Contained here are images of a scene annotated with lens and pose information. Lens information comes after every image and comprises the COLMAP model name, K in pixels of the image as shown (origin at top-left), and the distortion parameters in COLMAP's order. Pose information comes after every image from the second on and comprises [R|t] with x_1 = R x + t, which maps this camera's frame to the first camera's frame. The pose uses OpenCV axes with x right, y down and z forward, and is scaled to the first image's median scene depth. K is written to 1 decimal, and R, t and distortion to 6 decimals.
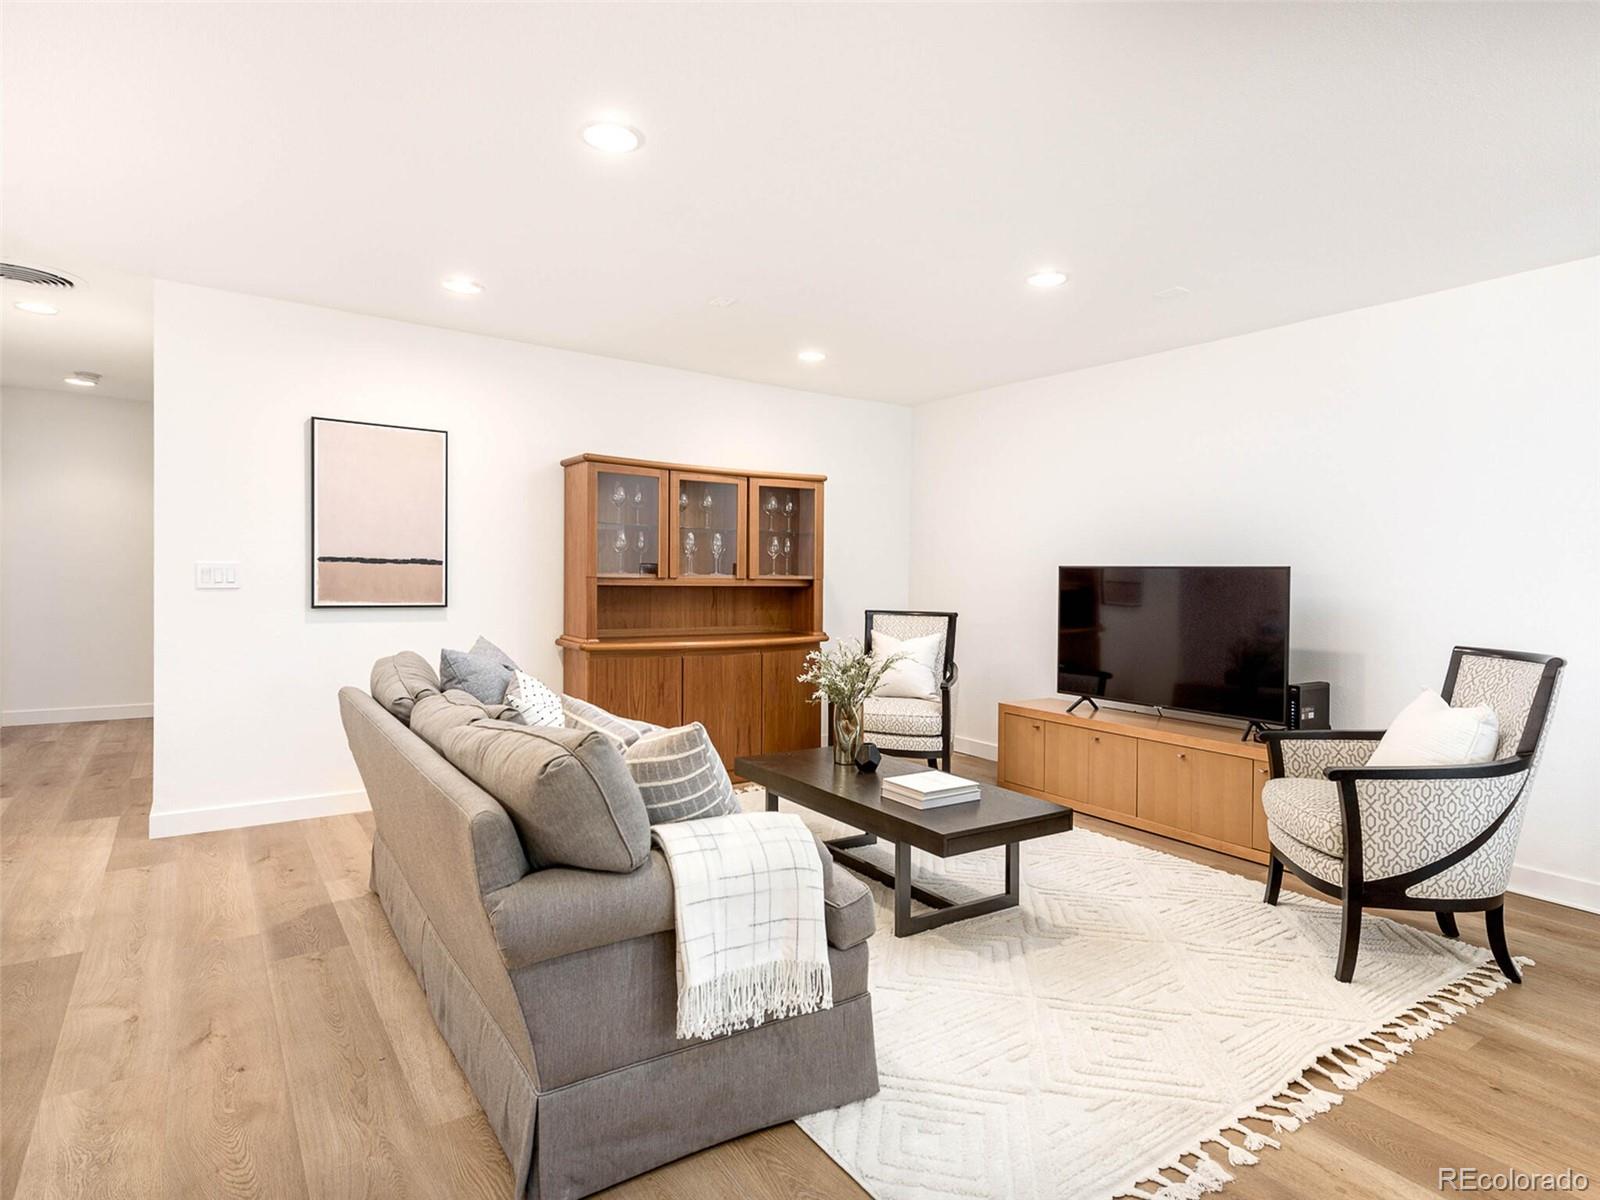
lens RADIAL K [[866.6, 0, 814.2], [0, 866.6, 593.1], [0, 0, 1]] dist [0.010242, -0.000364]
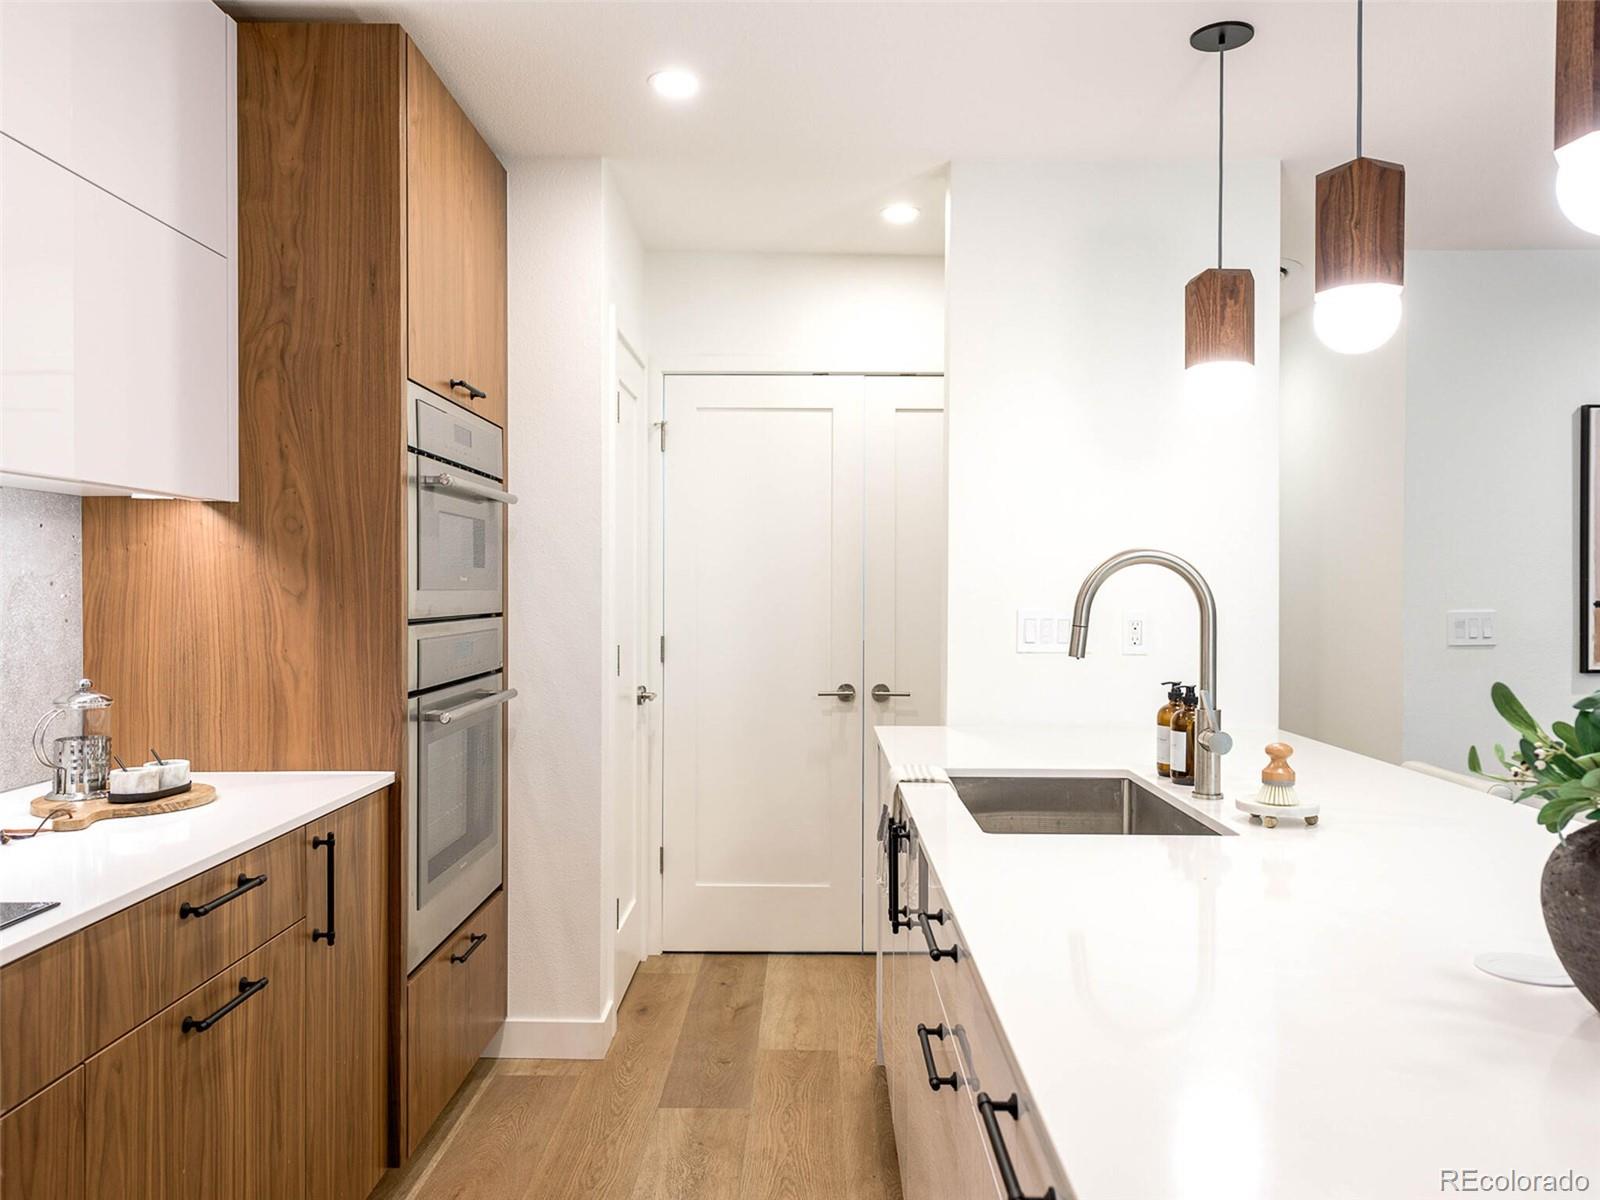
lens RADIAL K [[1195.0, 0, 793.7], [0, 1195.0, 608.9], [0, 0, 1]] dist [0.012002, 0.003334]
pose [[0.806093, -0.005329, -0.591765, -0.694736], [0.000441, 0.999965, -0.008403, -0.036545], [0.591789, 0.006513, 0.806067, -0.223627]]
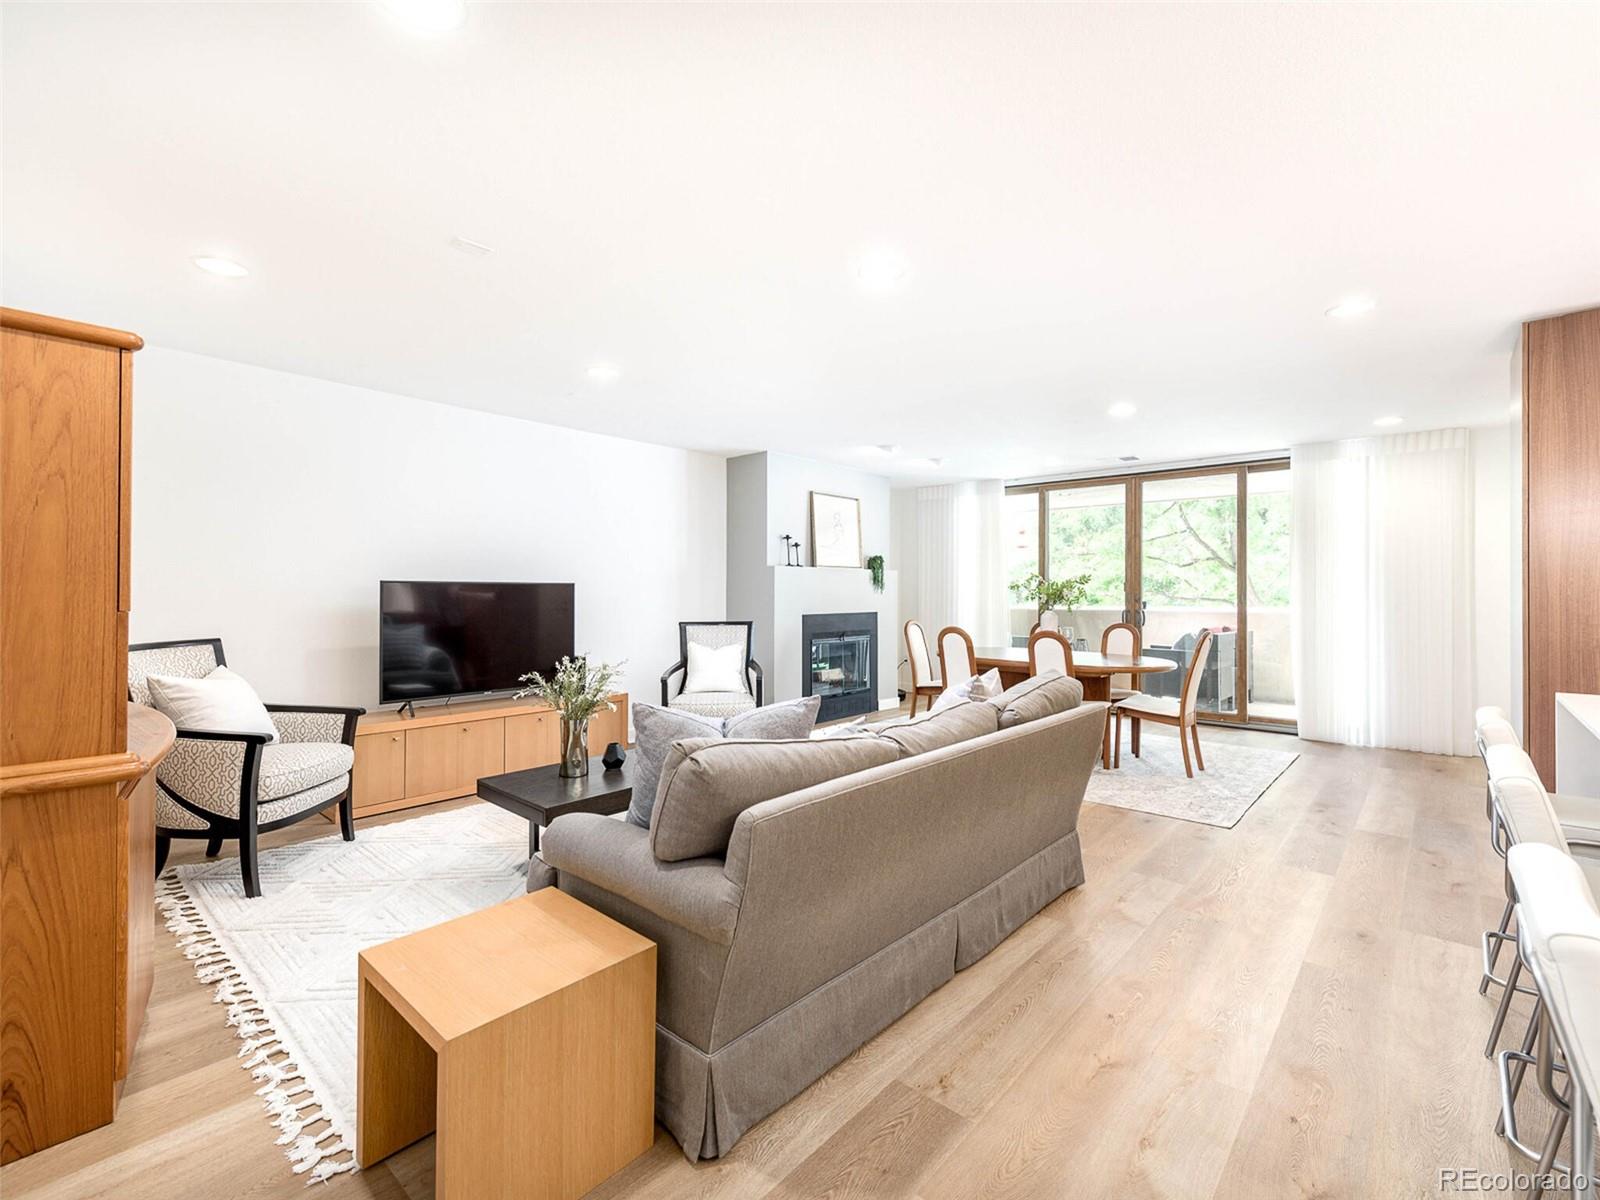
lens RADIAL K [[712.5, 0, 792.6], [0, 712.5, 596.5], [0, 0, 1]] dist [-0.001162, -0.001383]
pose [[-0.210126, -0.024144, 0.977376, -1.031790], [0.014018, 0.999518, 0.027704, -0.047471], [-0.977574, 0.019523, -0.209686, 1.107783]]
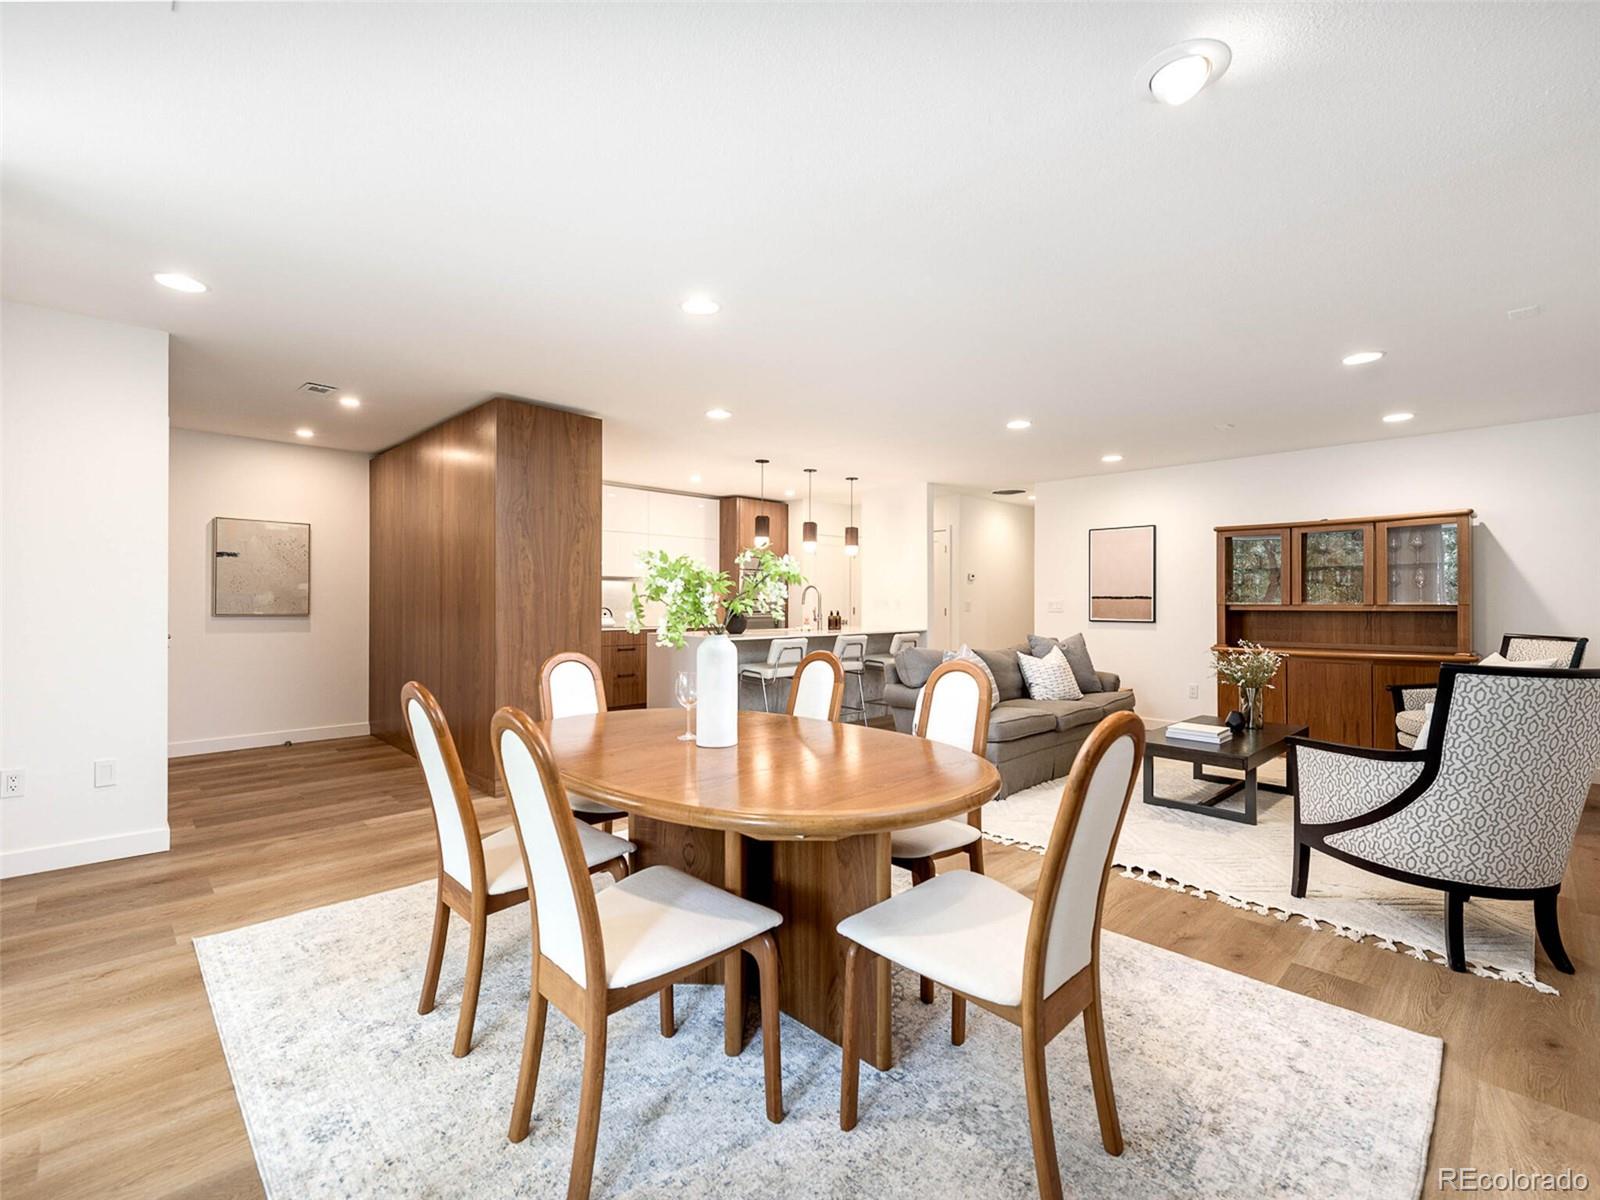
lens RADIAL K [[712.5, 0, 792.6], [0, 712.5, 596.5], [0, 0, 1]] dist [-0.001162, -0.001383]
pose [[0.150872, -0.025143, -0.988234, 1.339128], [-0.020354, 0.999386, -0.028535, 0.028833], [0.988344, 0.024420, 0.150267, 0.057777]]
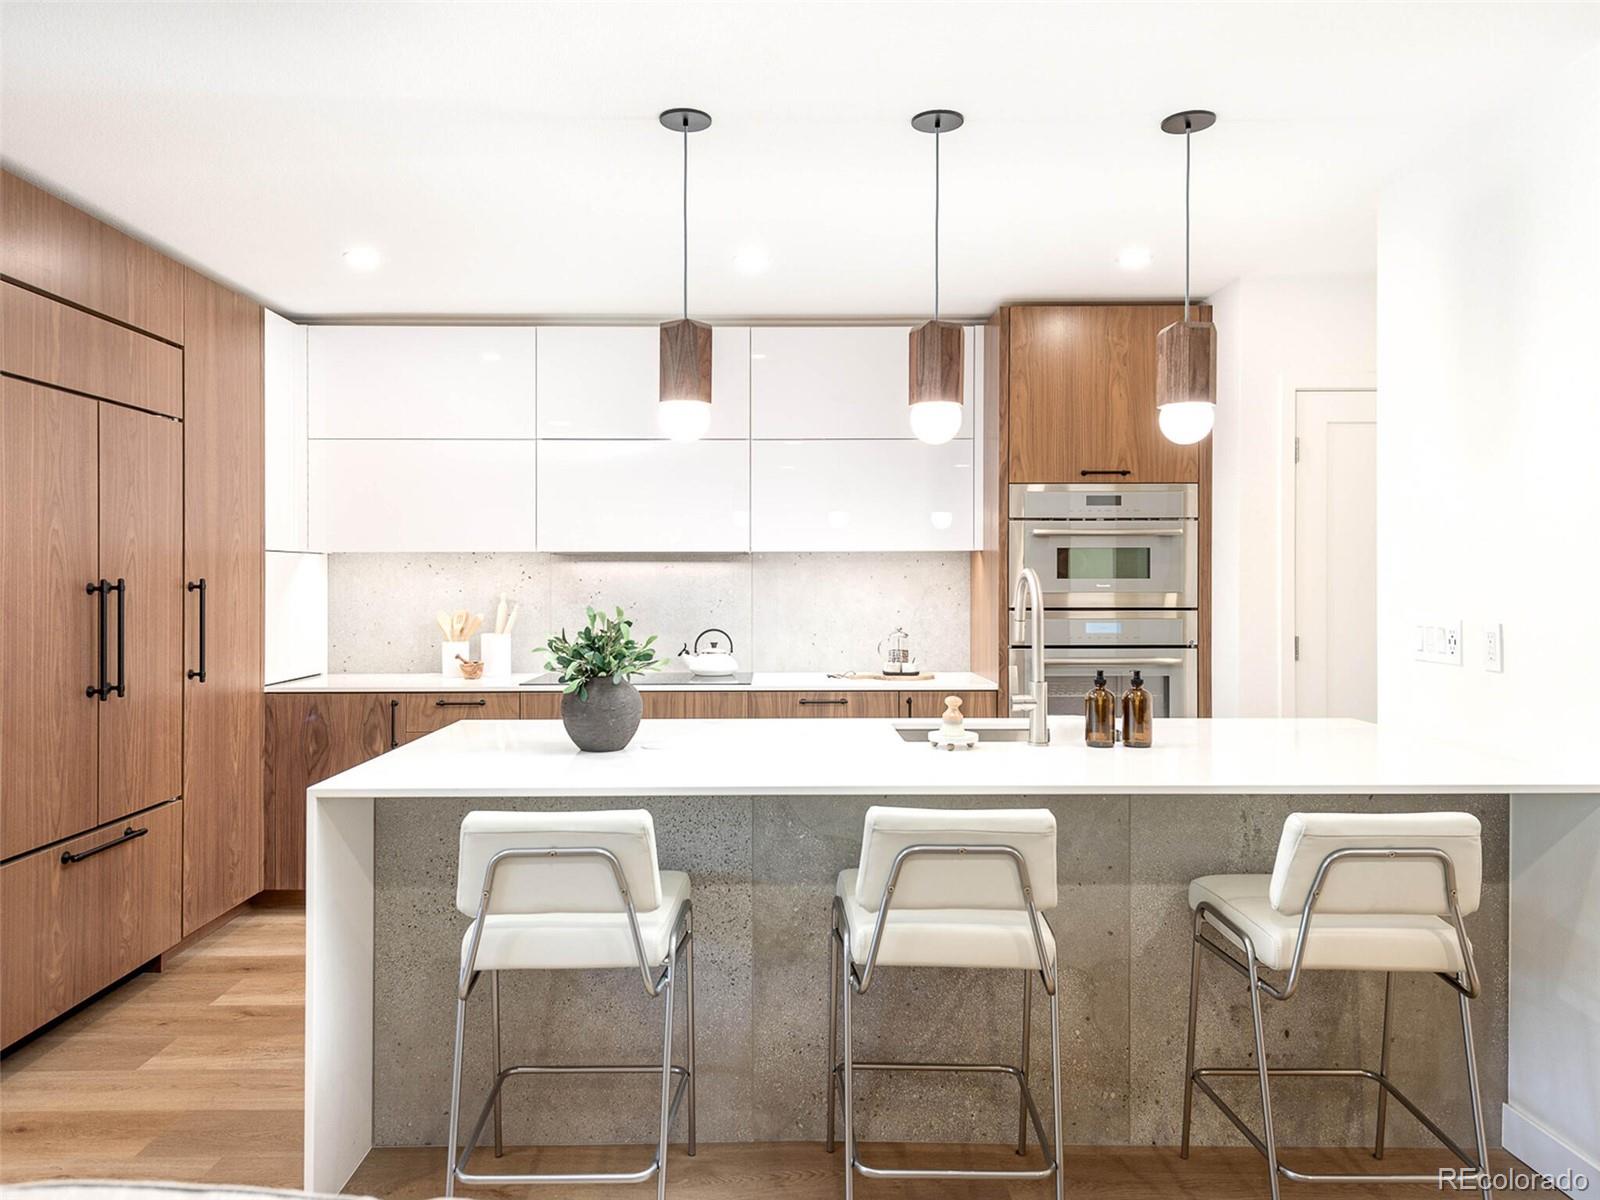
lens RADIAL K [[1110.5, 0, 786.8], [0, 1110.5, 580.8], [0, 0, 1]] dist [0.010625, 0.002229]
pose [[-0.576743, -0.017616, -0.816736, -0.042478], [-0.025704, 0.999664, -0.003411, -0.058493], [0.816521, 0.019026, -0.577002, 0.850377]]
